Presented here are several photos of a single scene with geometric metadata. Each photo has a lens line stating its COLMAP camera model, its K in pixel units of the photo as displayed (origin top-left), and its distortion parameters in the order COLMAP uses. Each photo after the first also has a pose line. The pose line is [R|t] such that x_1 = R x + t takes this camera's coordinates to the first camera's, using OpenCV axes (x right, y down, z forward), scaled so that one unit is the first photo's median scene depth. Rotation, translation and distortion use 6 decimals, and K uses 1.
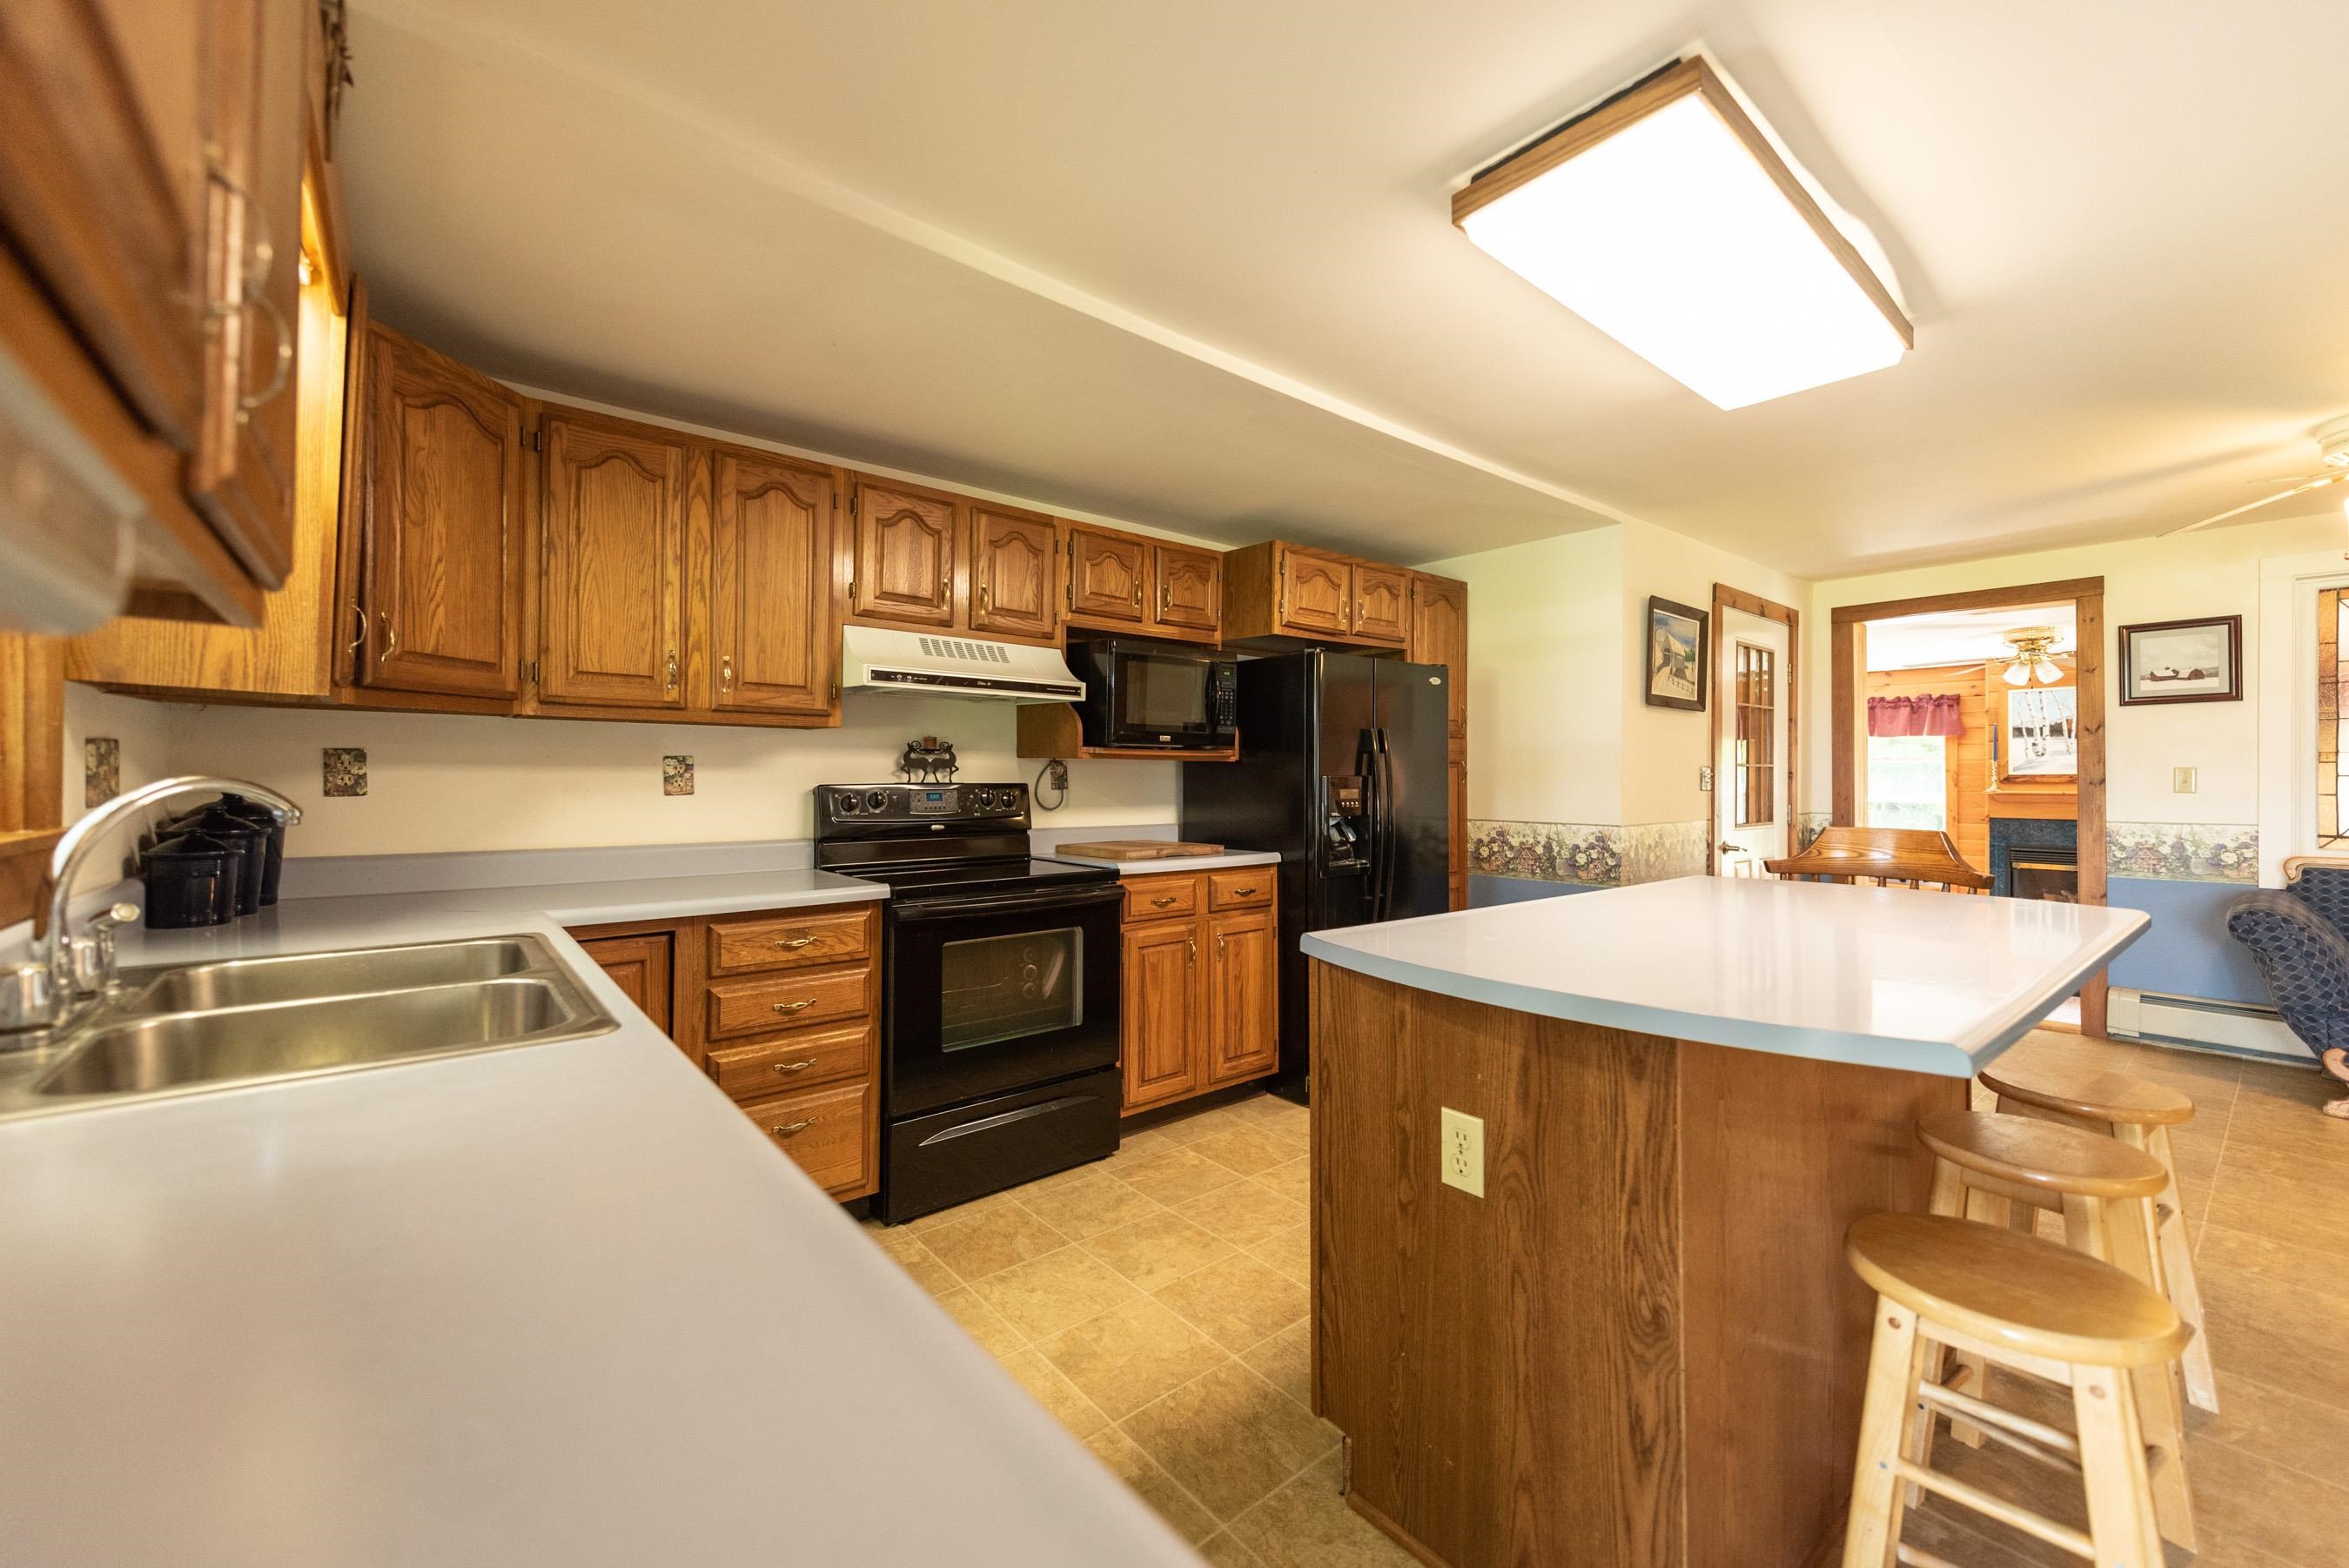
lens RADIAL K [[914.9, 0, 1180.0], [0, 914.9, 775.8], [0, 0, 1]] dist [0.011745, -0.002207]
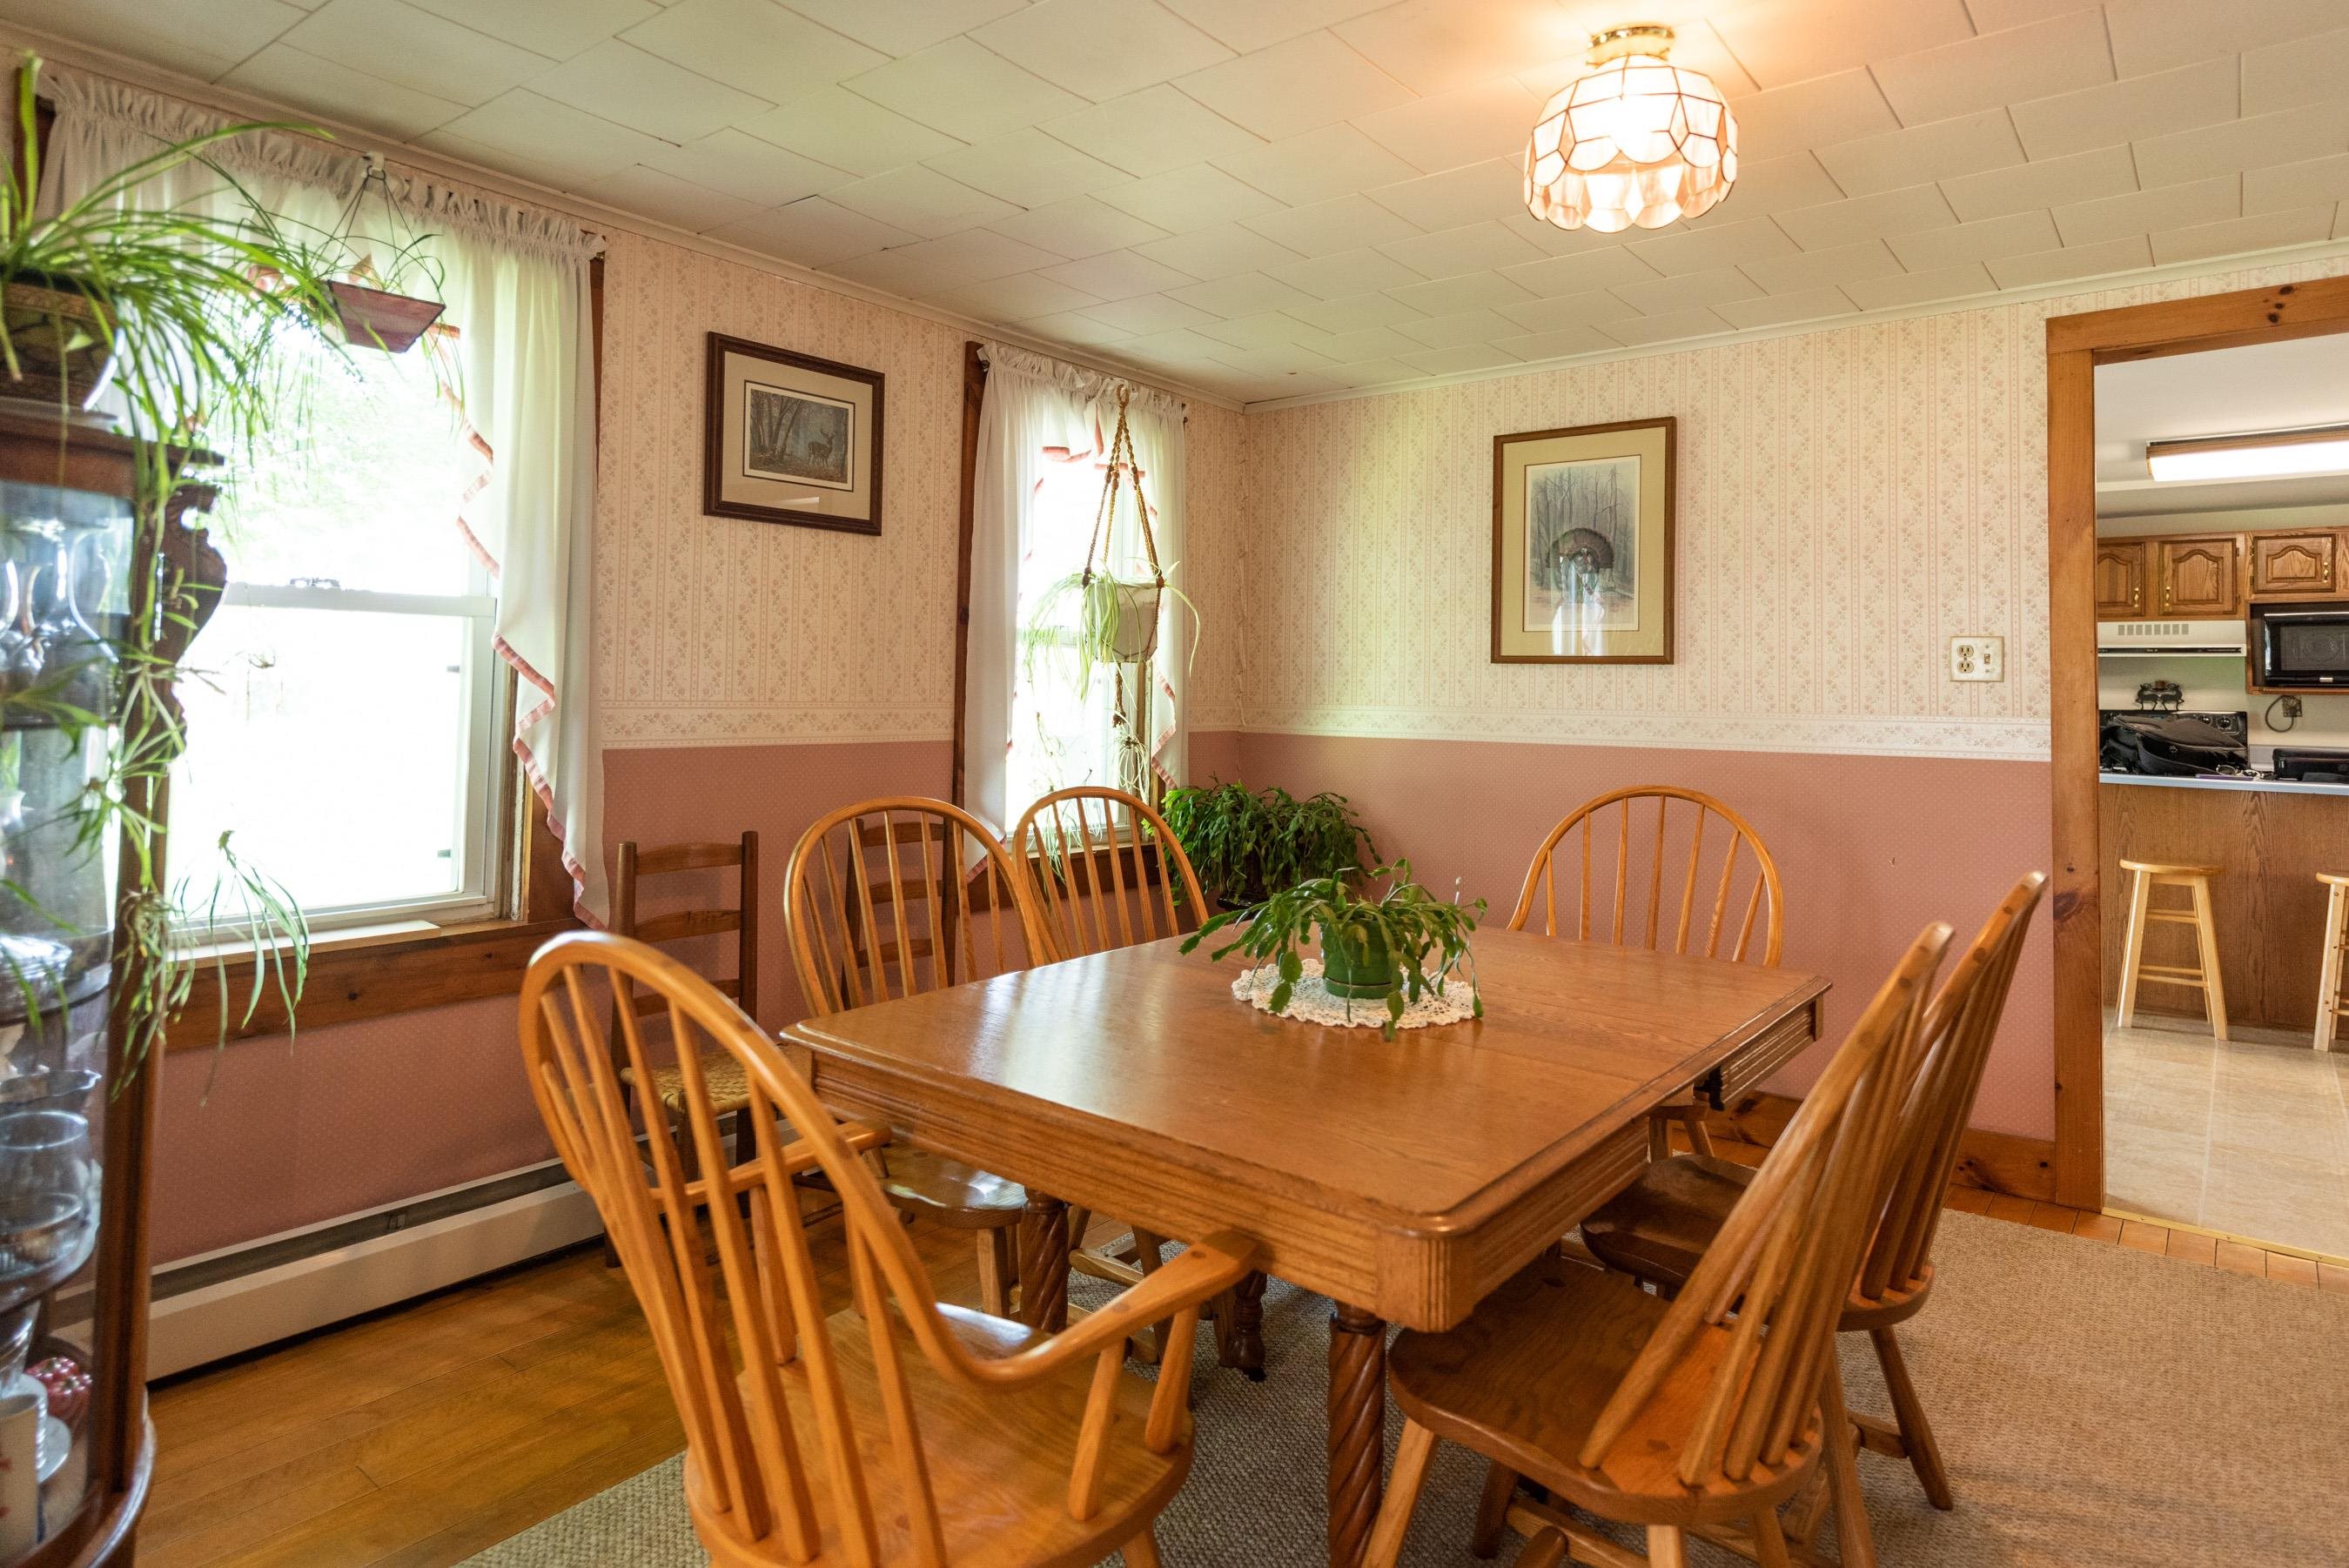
lens RADIAL K [[1373.7, 0, 1167.7], [0, 1373.7, 639.7], [0, 0, 1]] dist [0.016557, -0.003770]
pose [[0.219483, -0.037132, -0.974909, 1.522295], [-0.010554, 0.999127, -0.040430, 0.001198], [0.975559, 0.019163, 0.218900, -1.075885]]
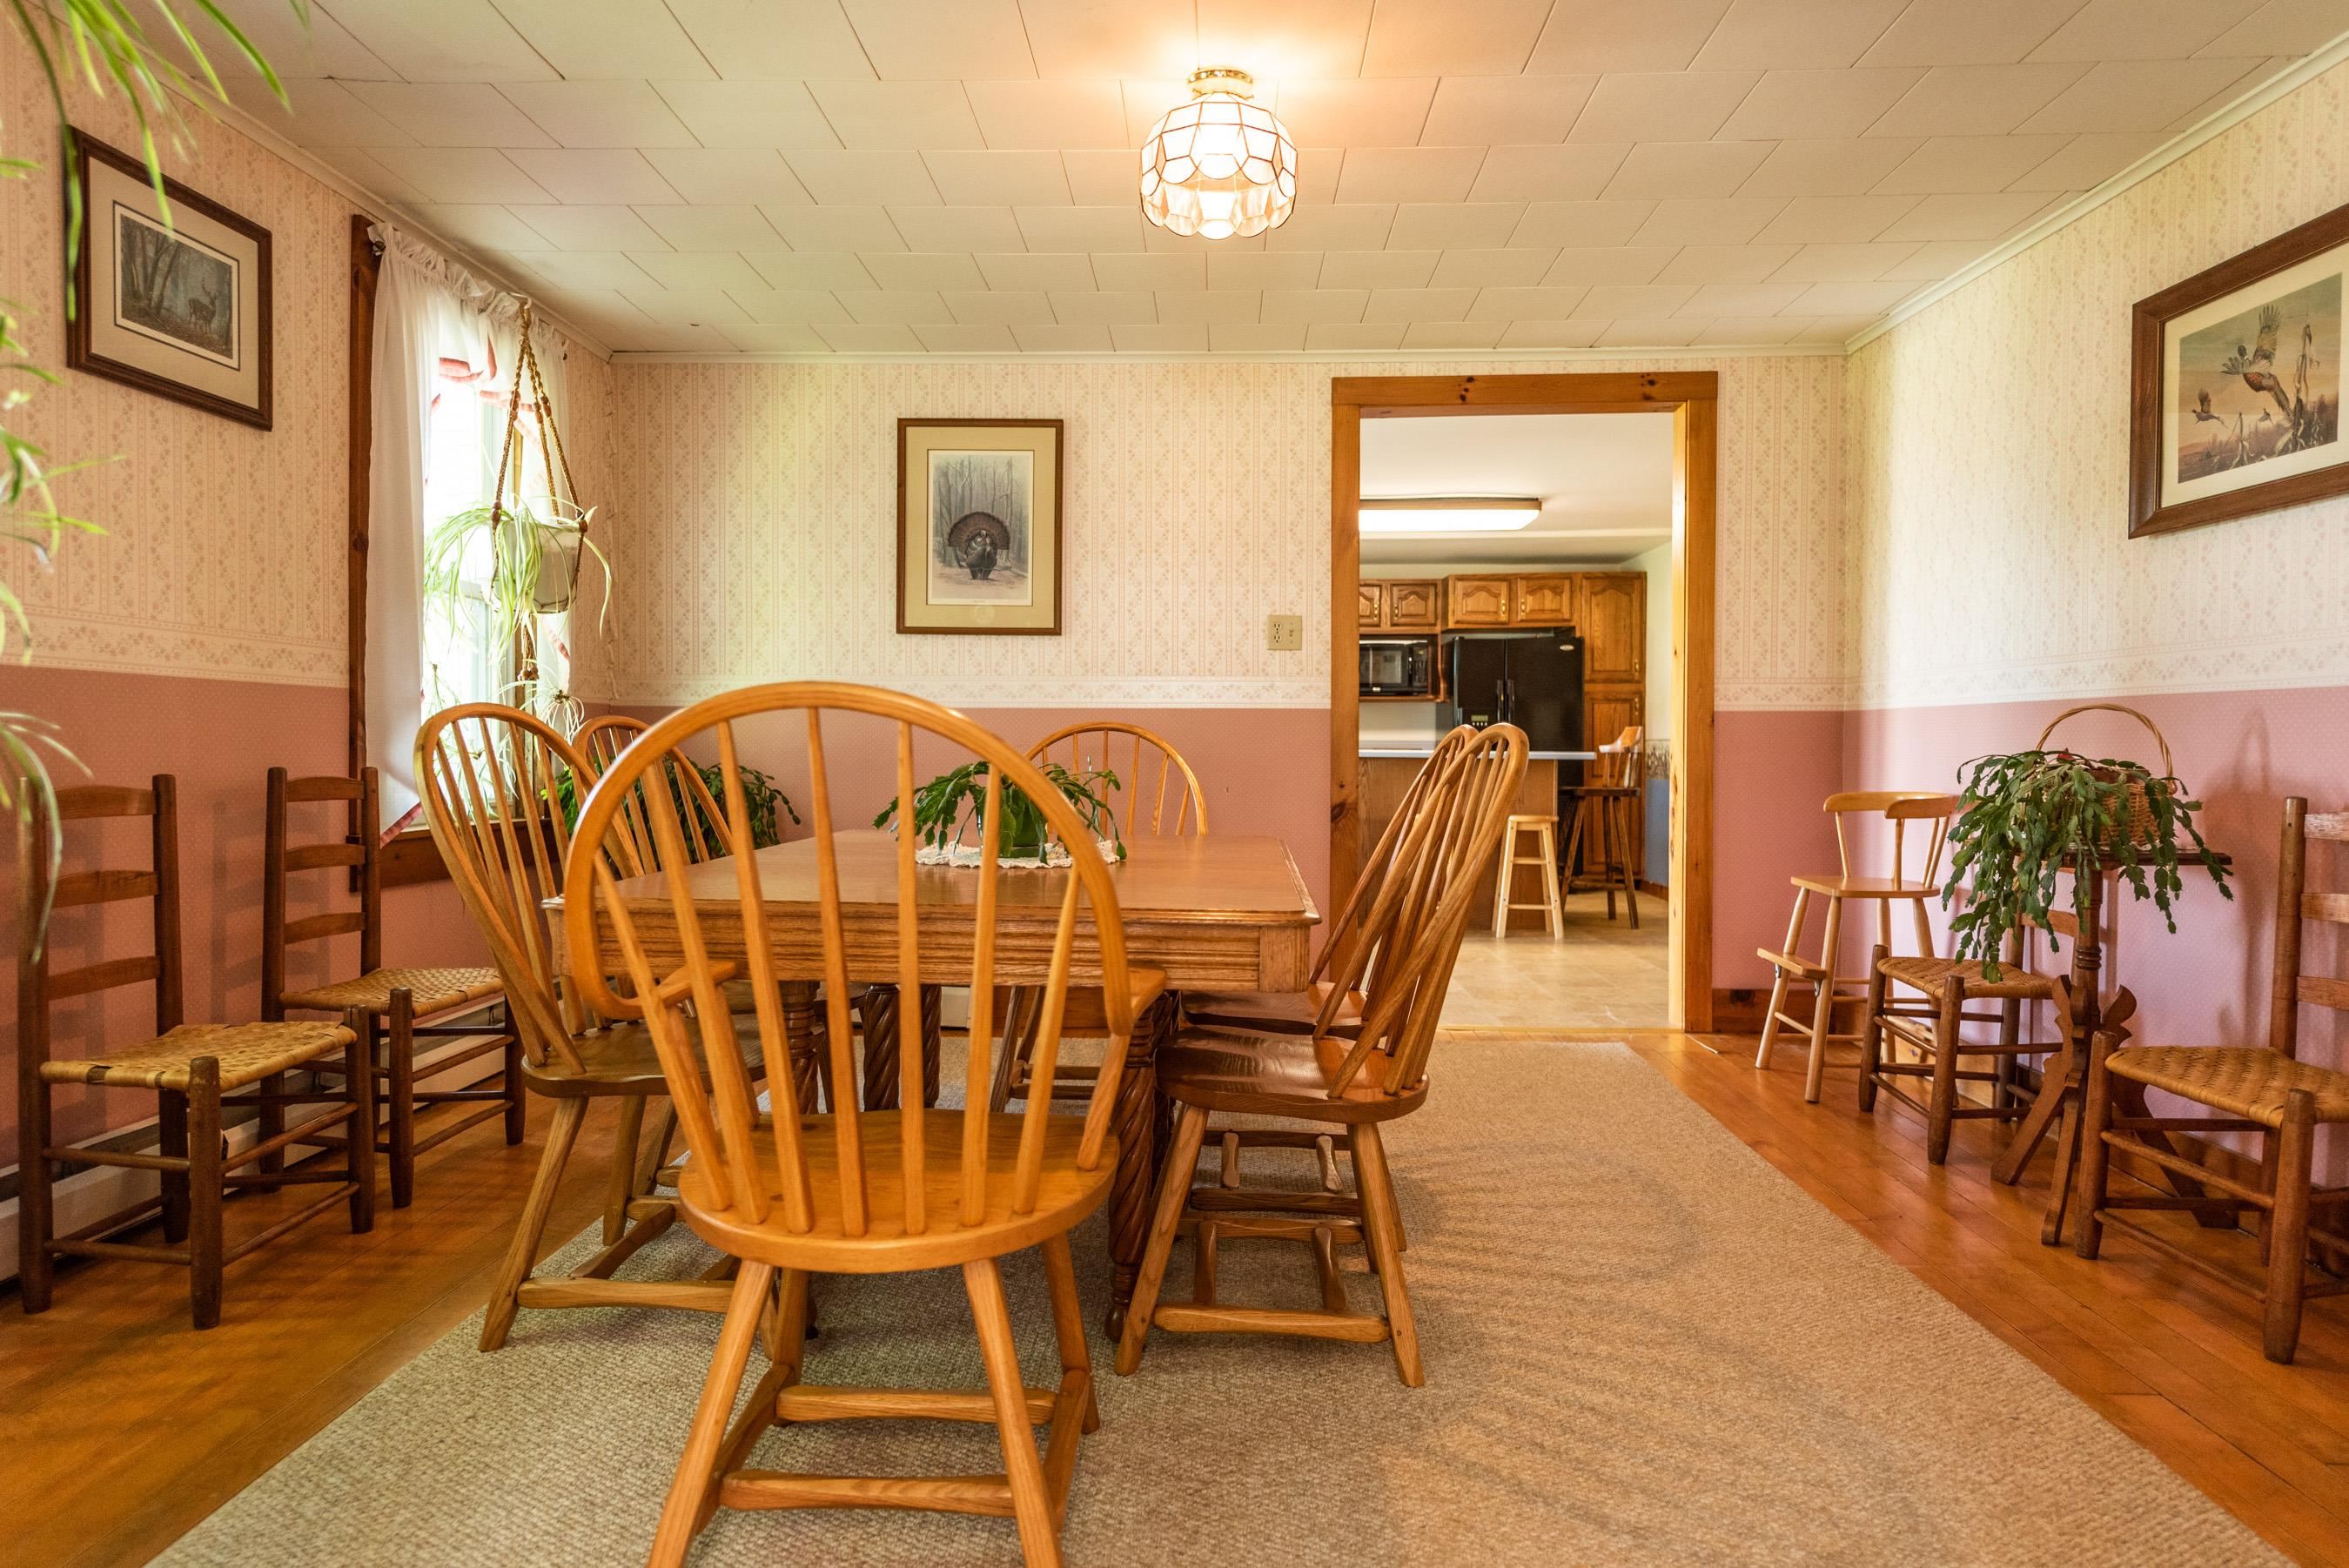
lens RADIAL K [[1390.2, 0, 1197.0], [0, 1390.2, 773.3], [0, 0, 1]] dist [0.026090, -0.018943]
pose [[0.757283, 0.012740, -0.652962, 1.476882], [-0.000973, 0.999831, 0.018379, 0.073985], [0.653086, -0.013282, 0.757167, -1.330331]]
